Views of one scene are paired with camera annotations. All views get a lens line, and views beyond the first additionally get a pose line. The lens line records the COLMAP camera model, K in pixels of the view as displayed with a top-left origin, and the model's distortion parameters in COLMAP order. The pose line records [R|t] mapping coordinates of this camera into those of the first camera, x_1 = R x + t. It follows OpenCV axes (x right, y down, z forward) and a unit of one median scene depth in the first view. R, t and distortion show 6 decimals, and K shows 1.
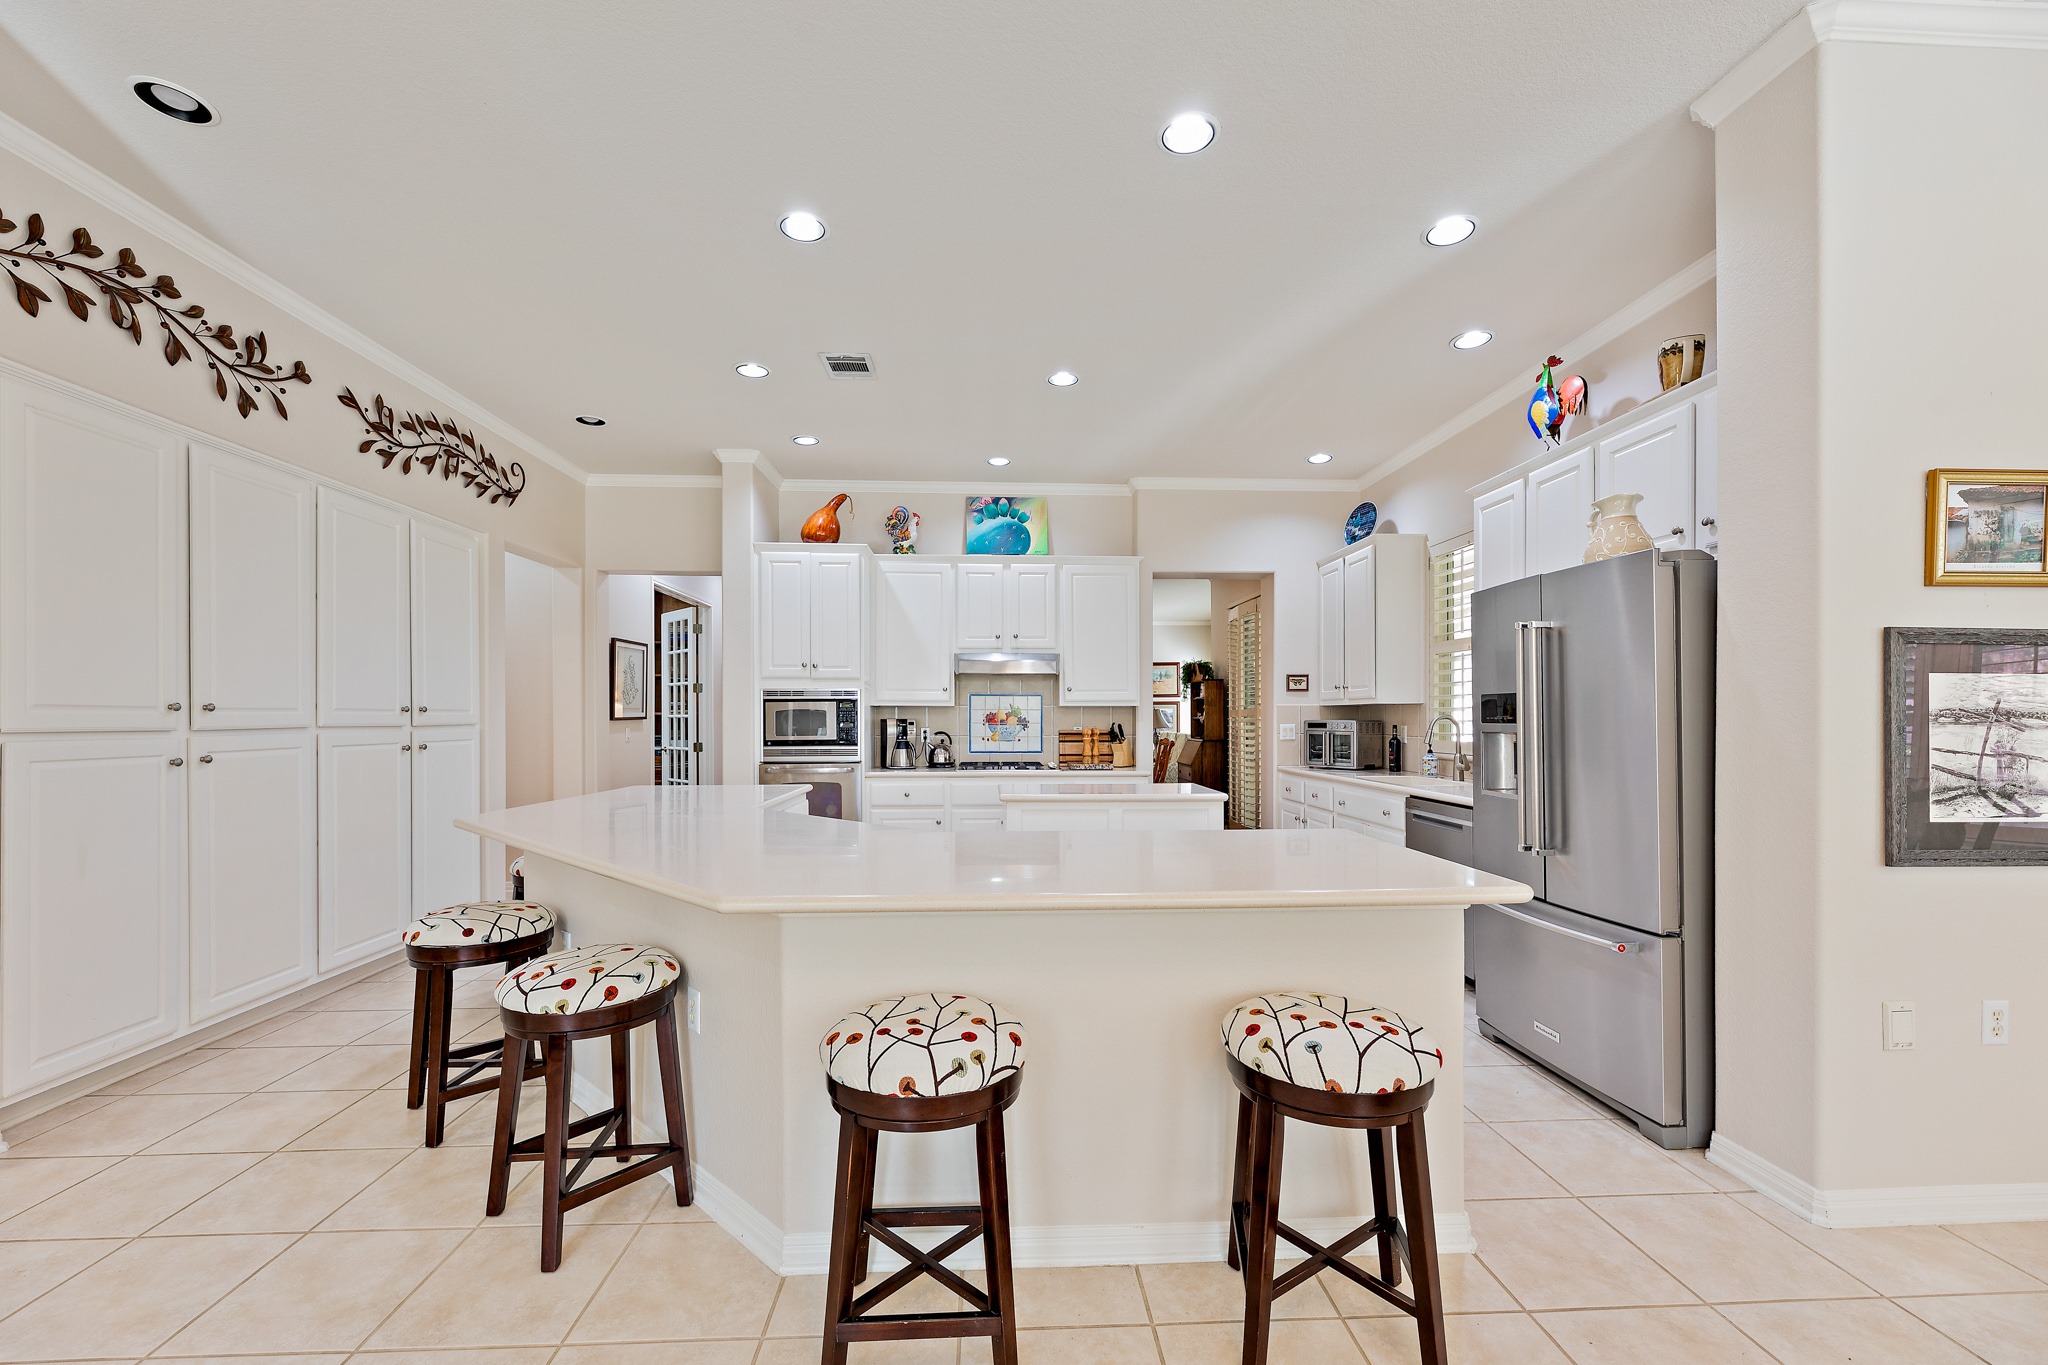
lens RADIAL K [[833.1, 0, 1022.3], [0, 833.1, 720.1], [0, 0, 1]] dist [0.001464, -0.000006]
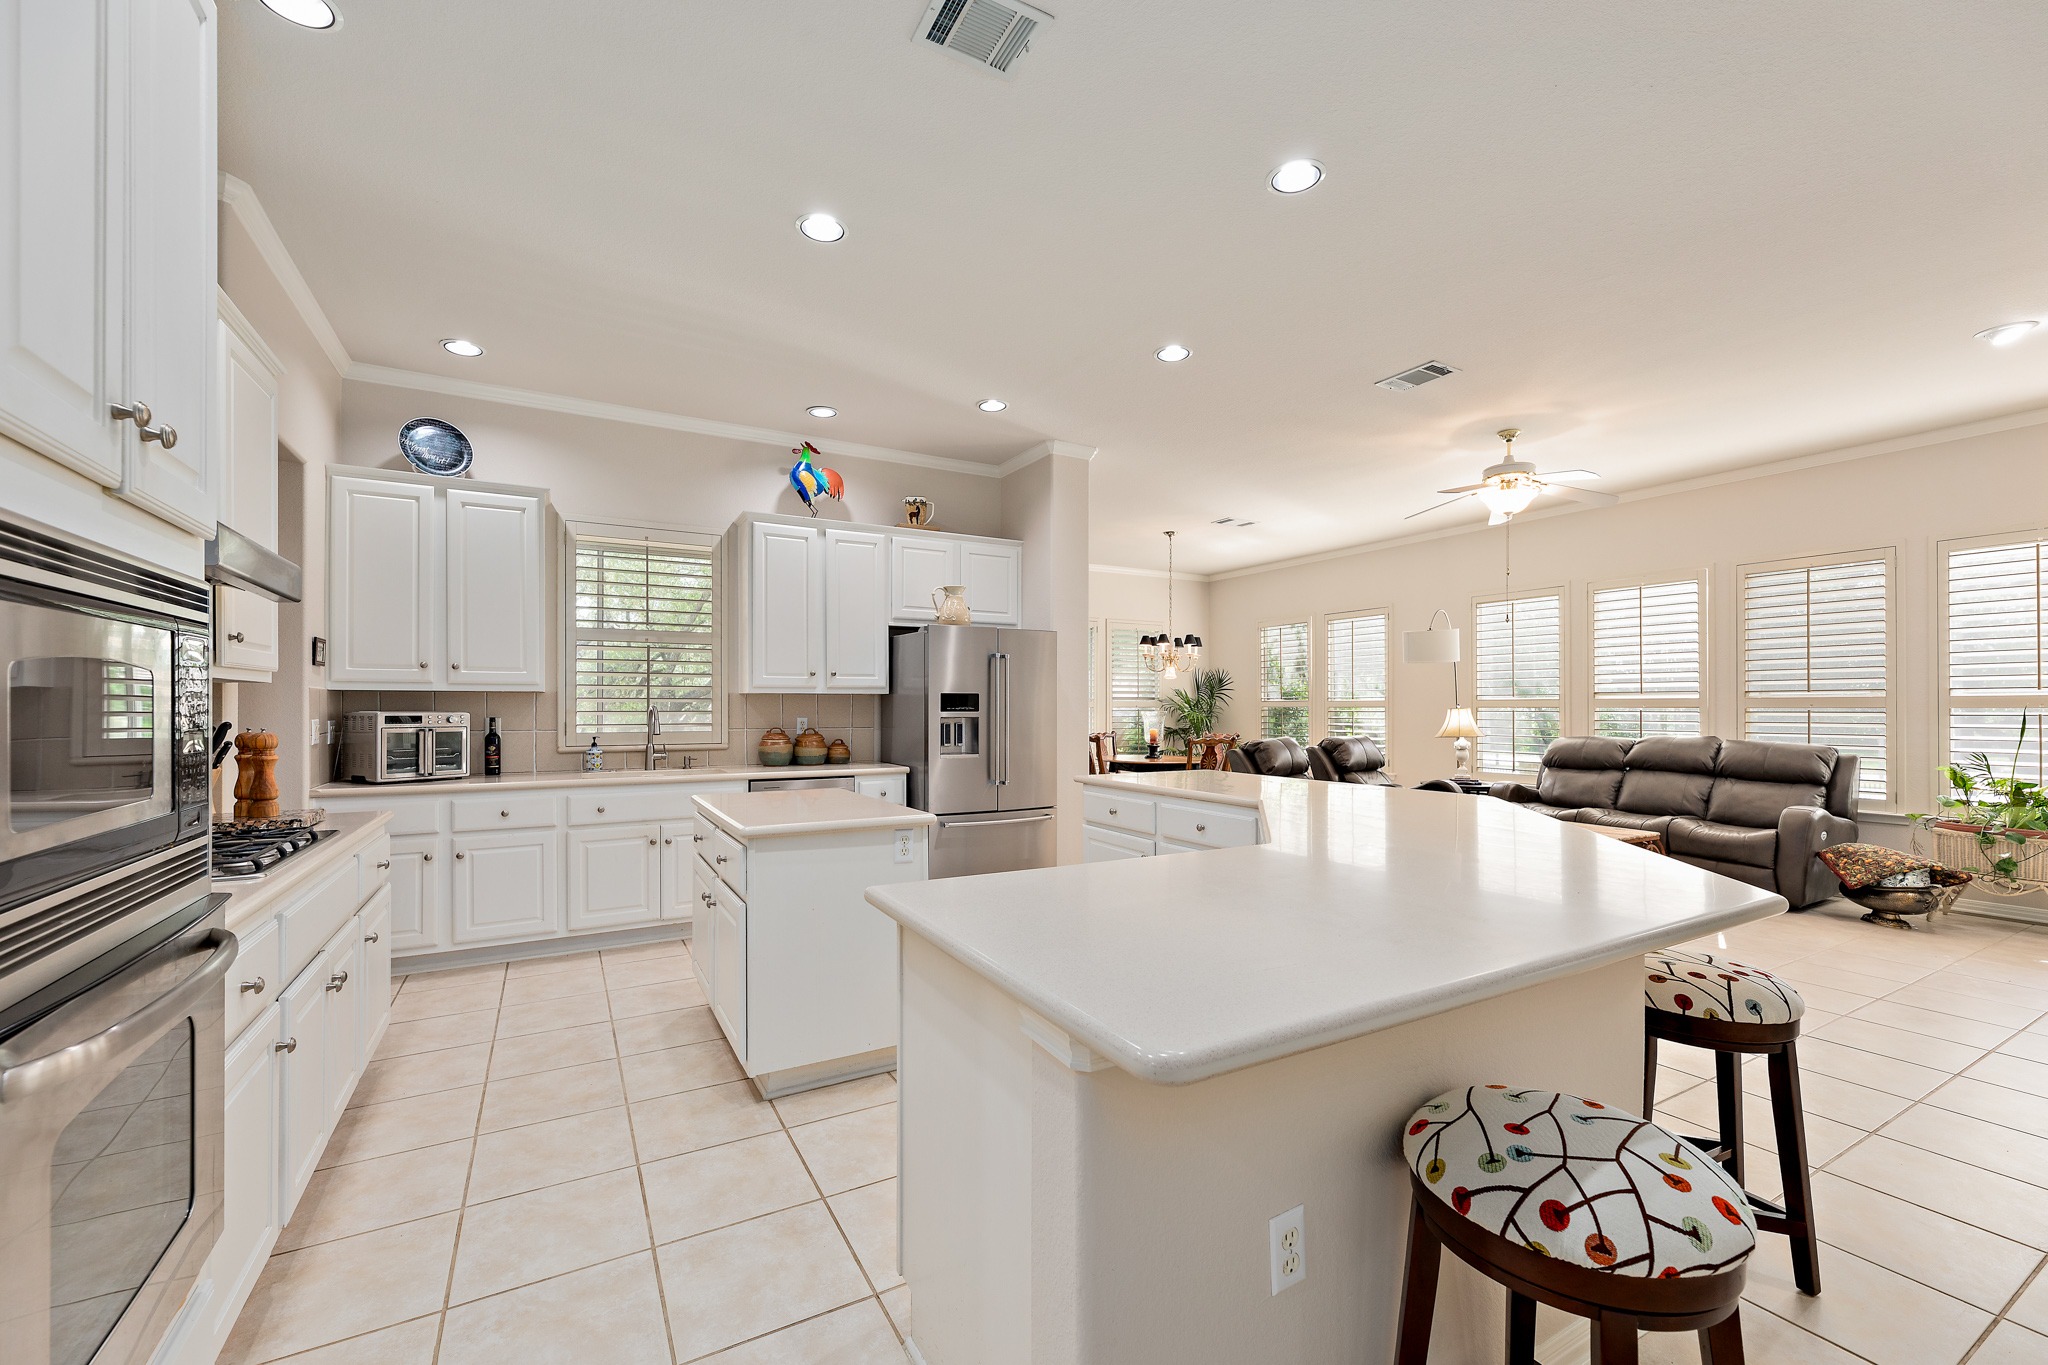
lens RADIAL K [[820.2, 0, 1030.9], [0, 820.2, 702.6], [0, 0, 1]] dist [0.001605, 0.000170]
pose [[-0.454350, 0.004394, 0.890813, -0.503614], [0.002665, 0.999990, -0.003574, -0.004194], [-0.890819, 0.000750, -0.454357, 0.898890]]
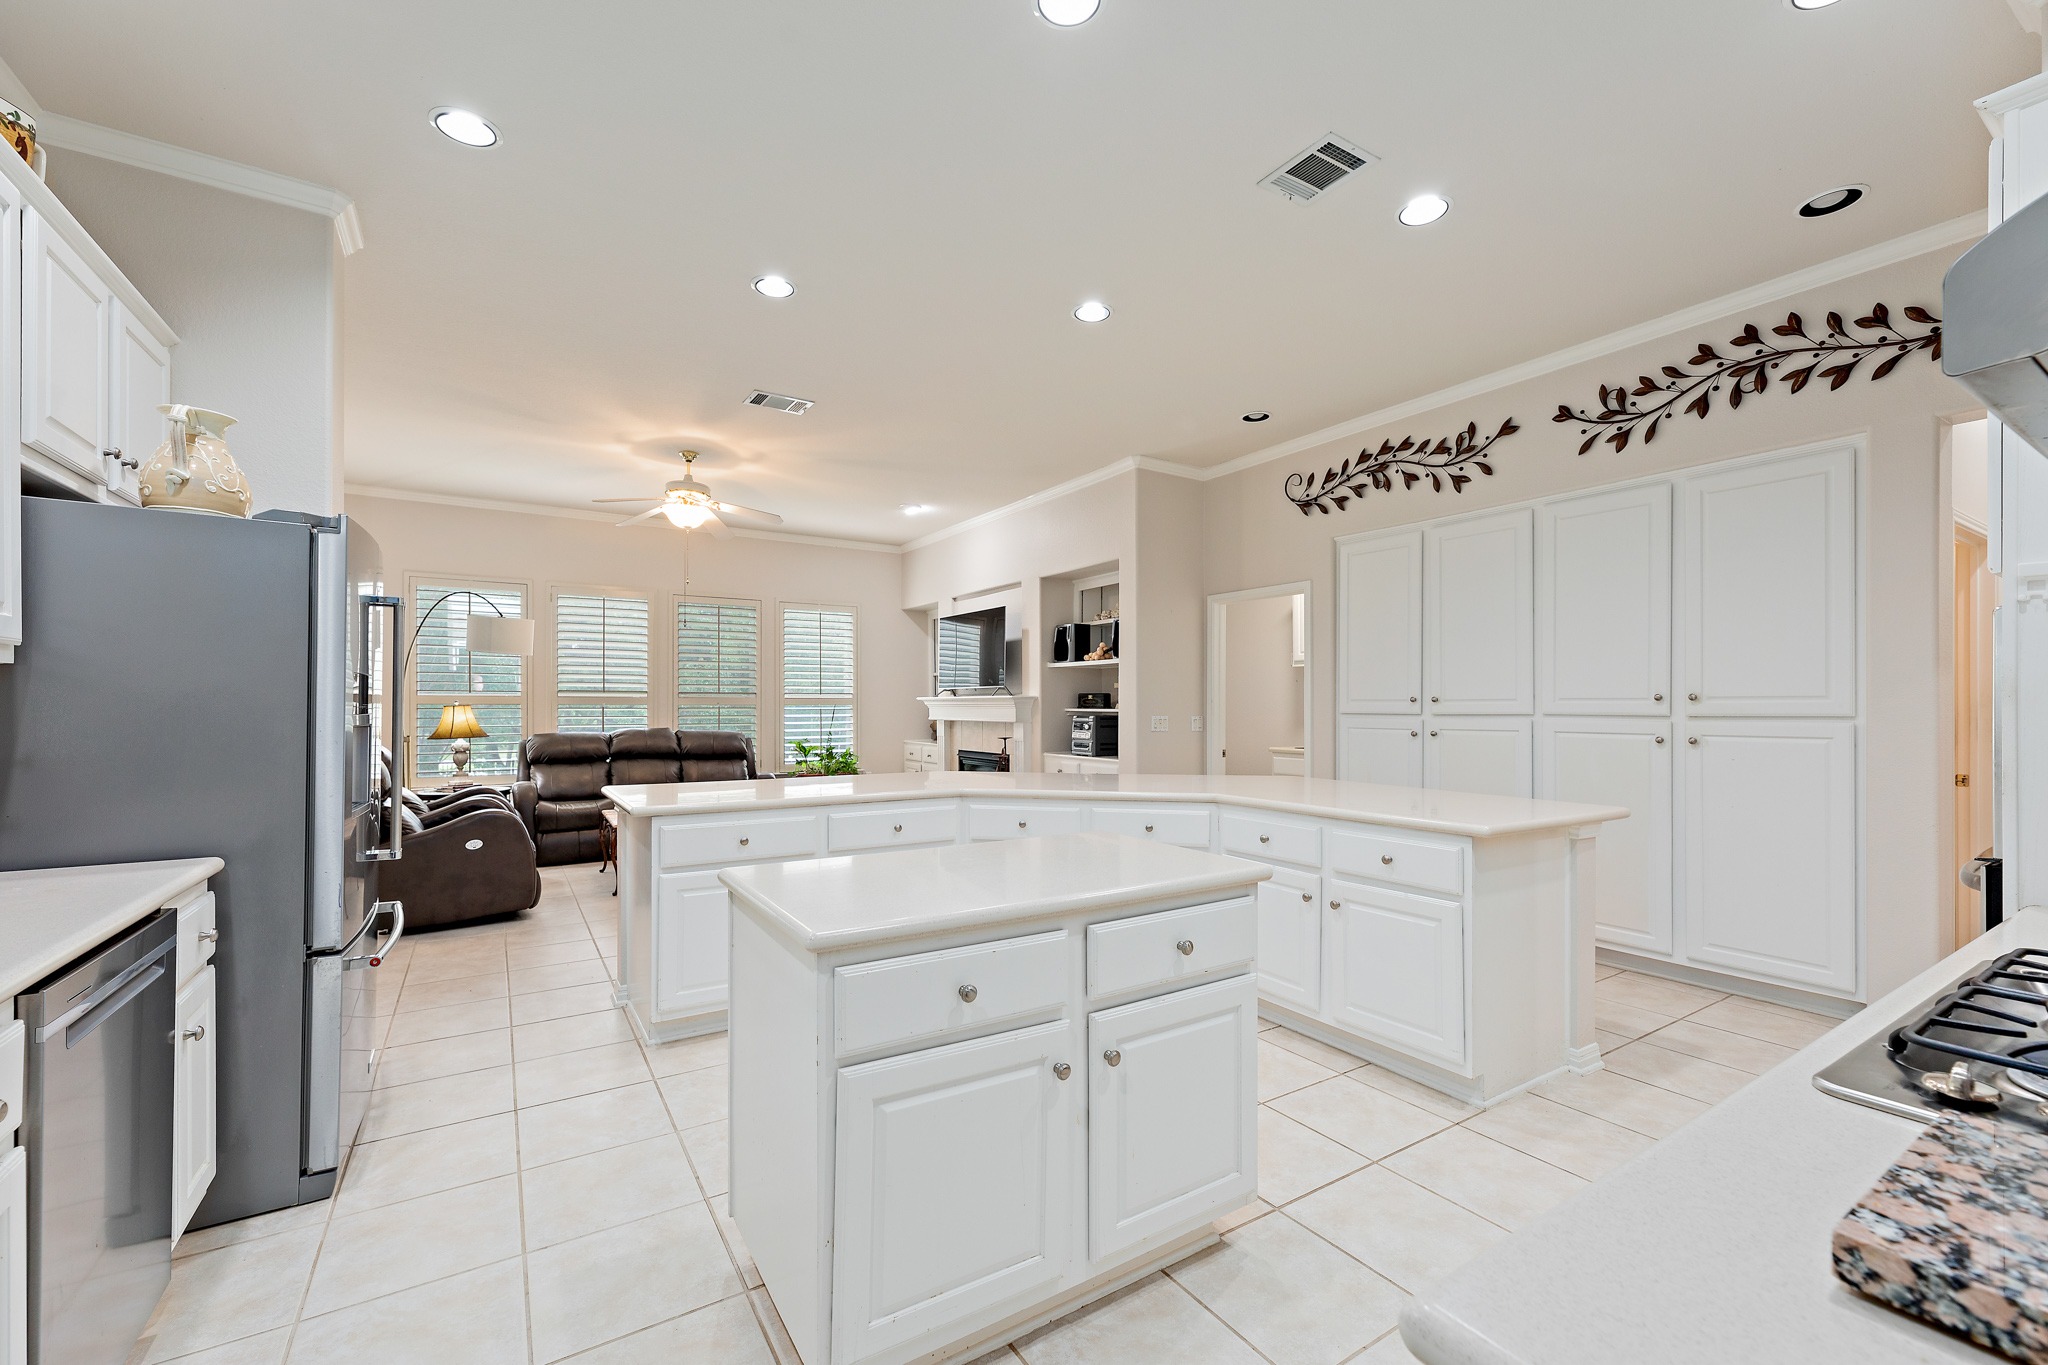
lens RADIAL K [[834.3, 0, 1001.5], [0, 834.3, 700.8], [0, 0, 1]] dist [-0.000364, -0.000058]
pose [[-0.876447, -0.002987, -0.481489, 0.244705], [-0.002255, 0.999995, -0.002098, -0.004622], [0.481493, -0.000753, -0.876449, 1.086476]]
